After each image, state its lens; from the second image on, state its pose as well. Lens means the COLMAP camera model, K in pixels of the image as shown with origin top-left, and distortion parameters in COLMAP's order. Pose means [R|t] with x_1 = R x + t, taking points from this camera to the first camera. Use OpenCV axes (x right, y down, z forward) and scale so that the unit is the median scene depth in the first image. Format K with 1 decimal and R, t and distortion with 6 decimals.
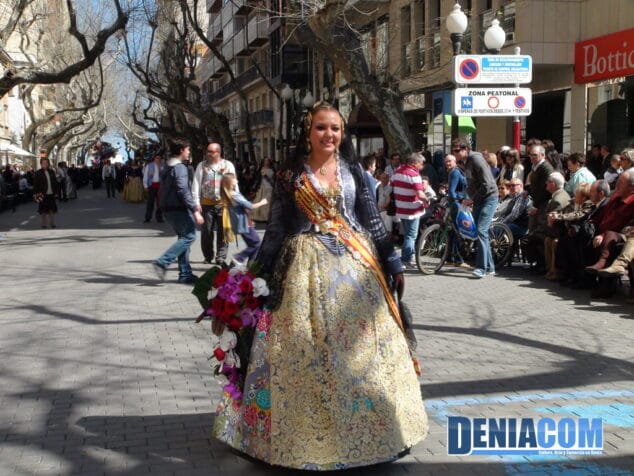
lens RADIAL K [[820.9, 0, 304.7], [0, 820.9, 239.4], [0, 0, 1]] dist [-0.004366, -0.030595]
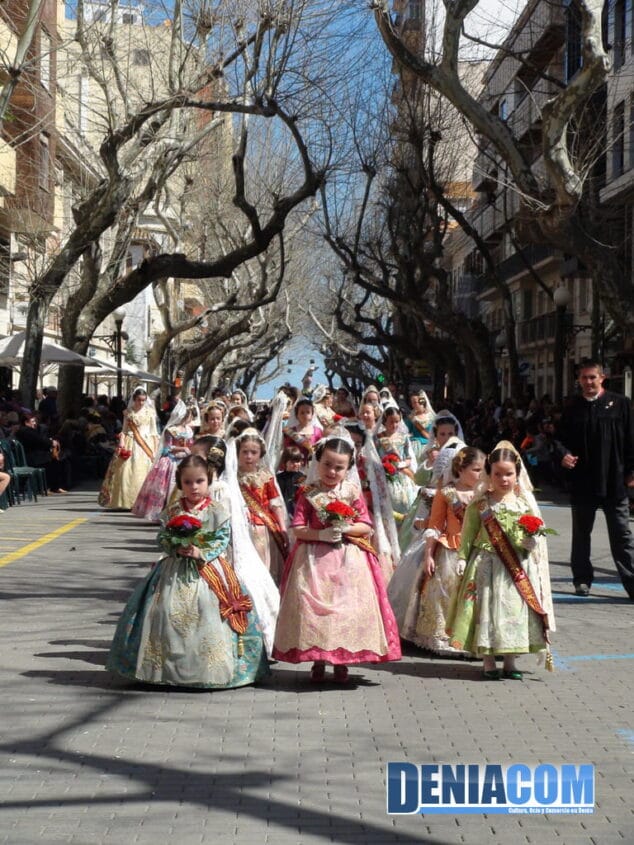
lens RADIAL K [[1758.0, 0, 317.0], [0, 1758.0, 422.5], [0, 0, 1]] dist [0.009717, 0.094168]
pose [[0.975050, 0.026172, -0.220439, 0.089092], [-0.044088, 0.996075, -0.076749, 0.029315], [0.217565, 0.084553, 0.972377, -0.325699]]
